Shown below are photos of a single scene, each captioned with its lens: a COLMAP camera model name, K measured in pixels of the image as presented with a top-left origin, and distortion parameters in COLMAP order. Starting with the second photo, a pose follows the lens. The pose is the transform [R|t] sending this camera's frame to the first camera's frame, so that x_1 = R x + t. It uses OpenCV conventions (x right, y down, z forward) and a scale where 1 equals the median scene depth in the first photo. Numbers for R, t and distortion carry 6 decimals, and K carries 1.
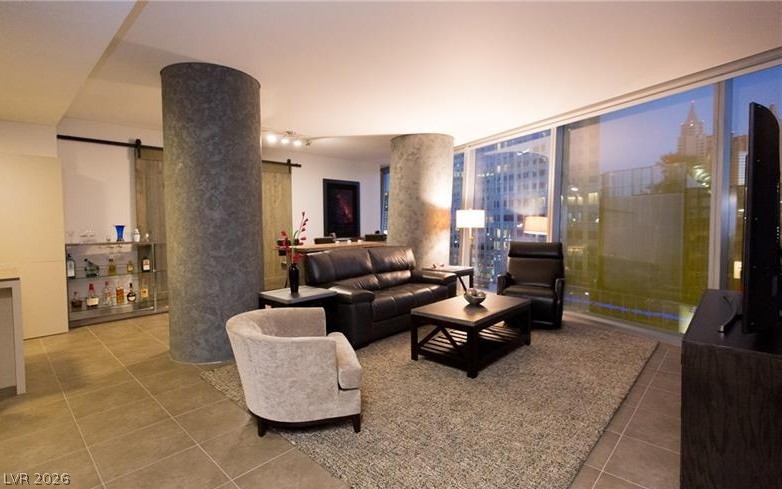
lens RADIAL K [[372.1, 0, 391.0], [0, 372.1, 244.5], [0, 0, 1]] dist [0.001548, 0.000162]
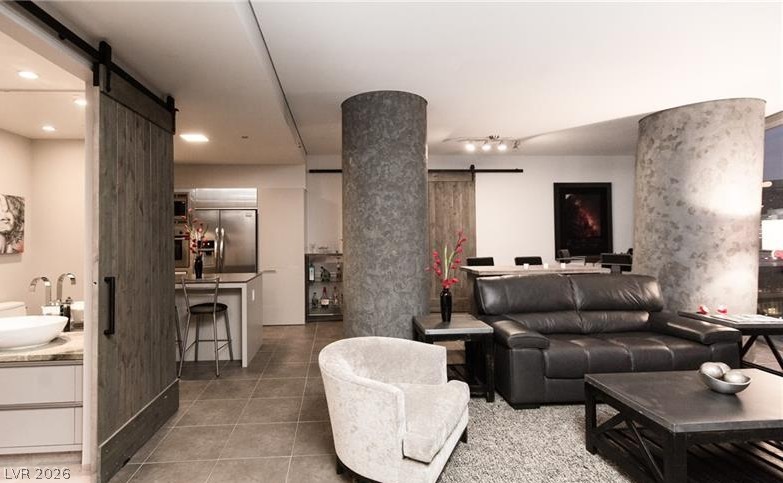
lens RADIAL K [[401.6, 0, 364.5], [0, 401.6, 228.2], [0, 0, 1]] dist [0.001102, 0.000216]
pose [[0.724937, -0.004978, -0.688797, 0.194425], [-0.038950, 0.998078, -0.048206, -0.029321], [0.687713, 0.061775, 0.723350, 0.126755]]
